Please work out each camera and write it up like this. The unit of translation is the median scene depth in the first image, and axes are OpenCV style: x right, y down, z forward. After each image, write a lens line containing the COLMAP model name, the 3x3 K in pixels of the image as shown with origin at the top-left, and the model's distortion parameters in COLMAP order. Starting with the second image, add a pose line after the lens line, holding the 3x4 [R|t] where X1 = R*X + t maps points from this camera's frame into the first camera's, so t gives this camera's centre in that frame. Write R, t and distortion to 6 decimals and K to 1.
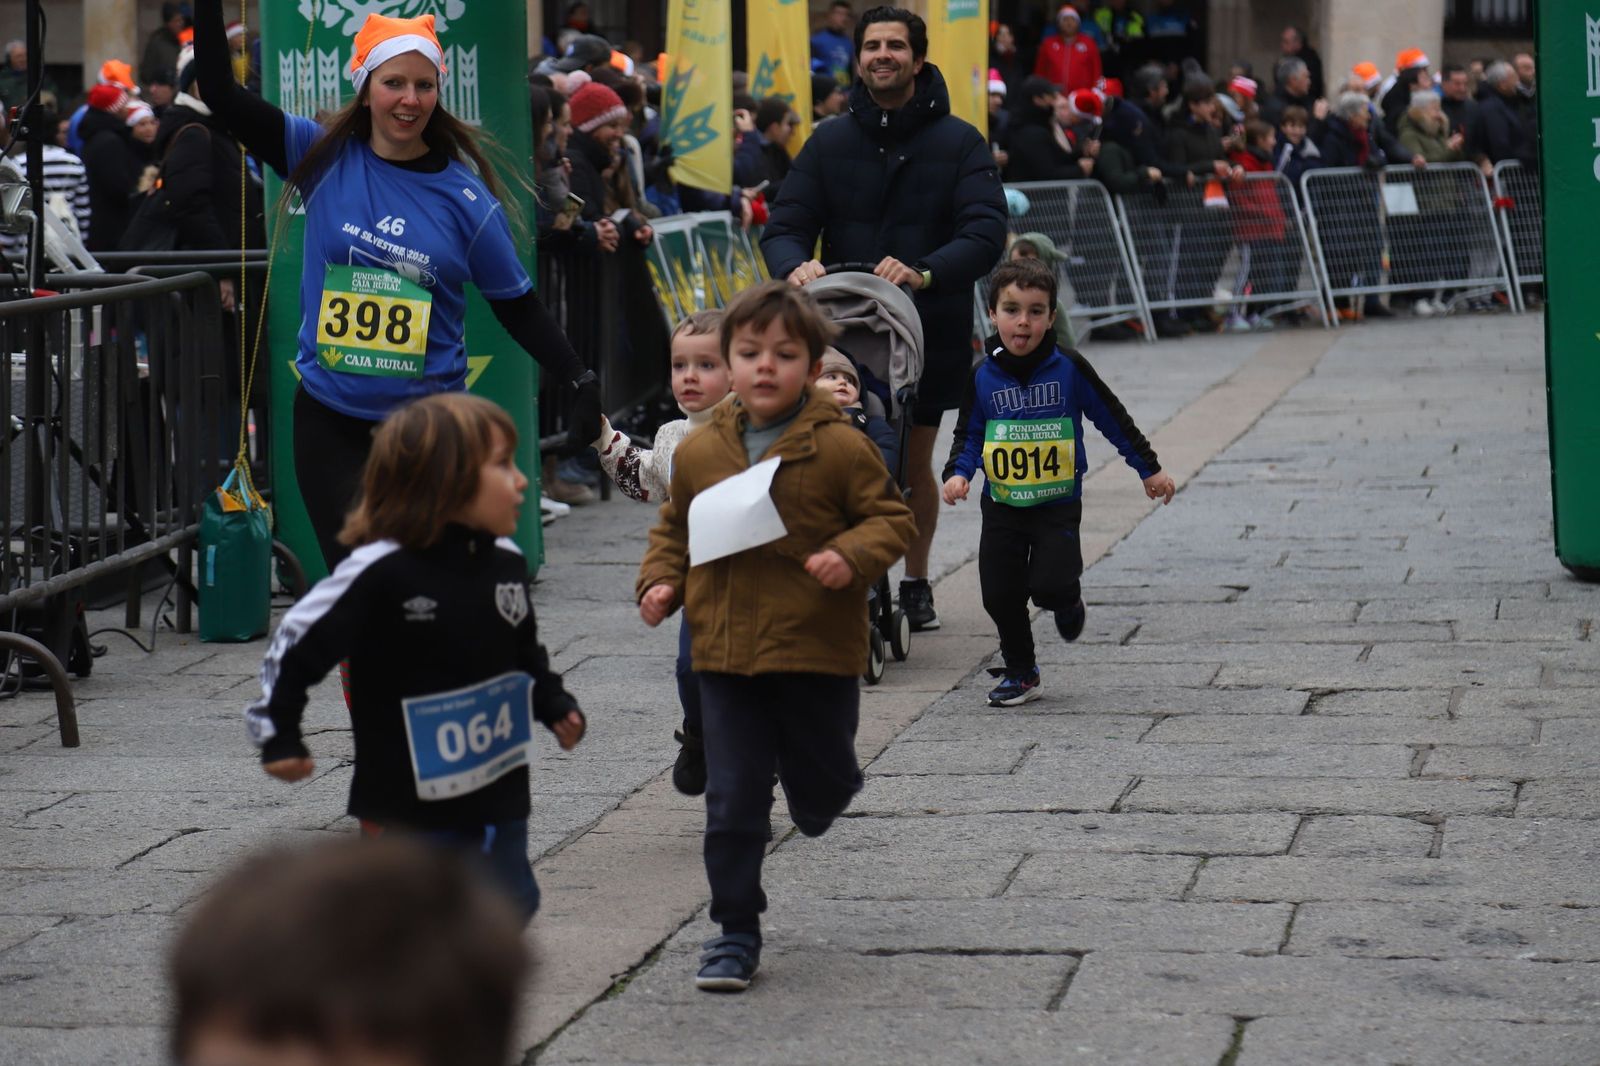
lens RADIAL K [[4964.9, 0, 735.3], [0, 4964.9, 600.9], [0, 0, 1]] dist [0.062027, 0.000000]
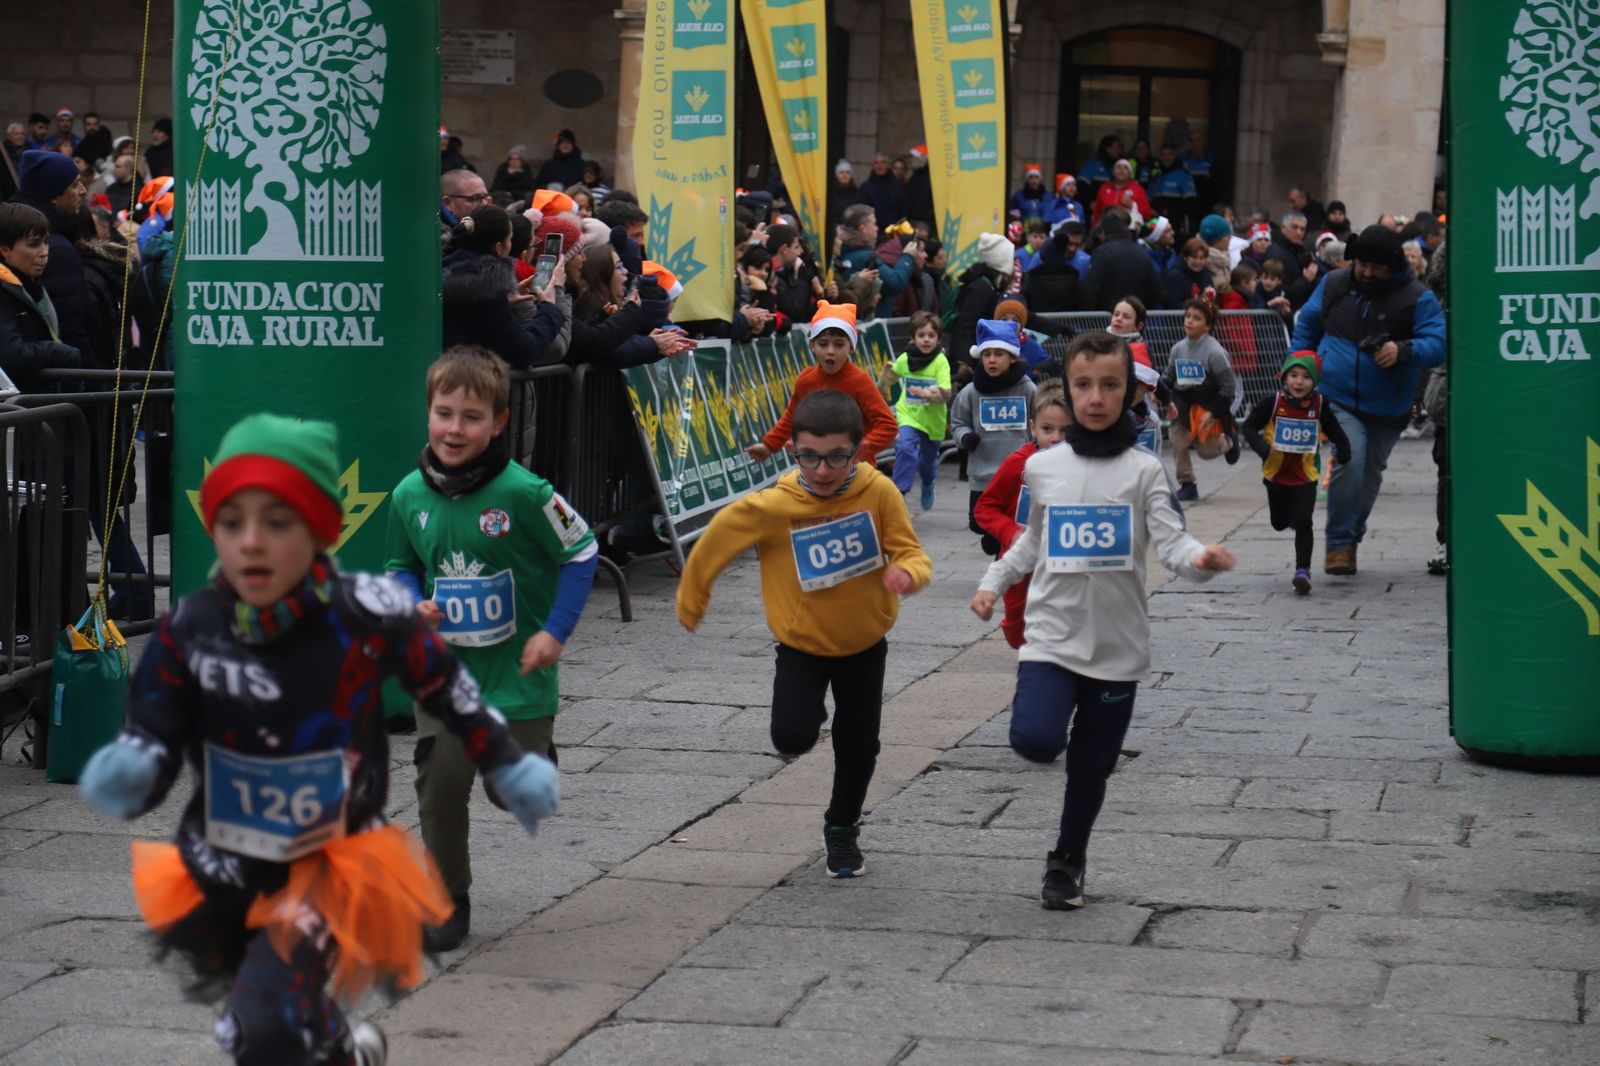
lens RADIAL K [[3681.7, 0, 805.4], [0, 3681.7, 565.4], [0, 0, 1]] dist [0.044601, 0.000000]
pose [[0.998679, 0.036931, -0.035726, 0.067628], [-0.037209, 0.999282, -0.007157, -0.035511], [0.035436, 0.008477, 0.999336, 0.287239]]
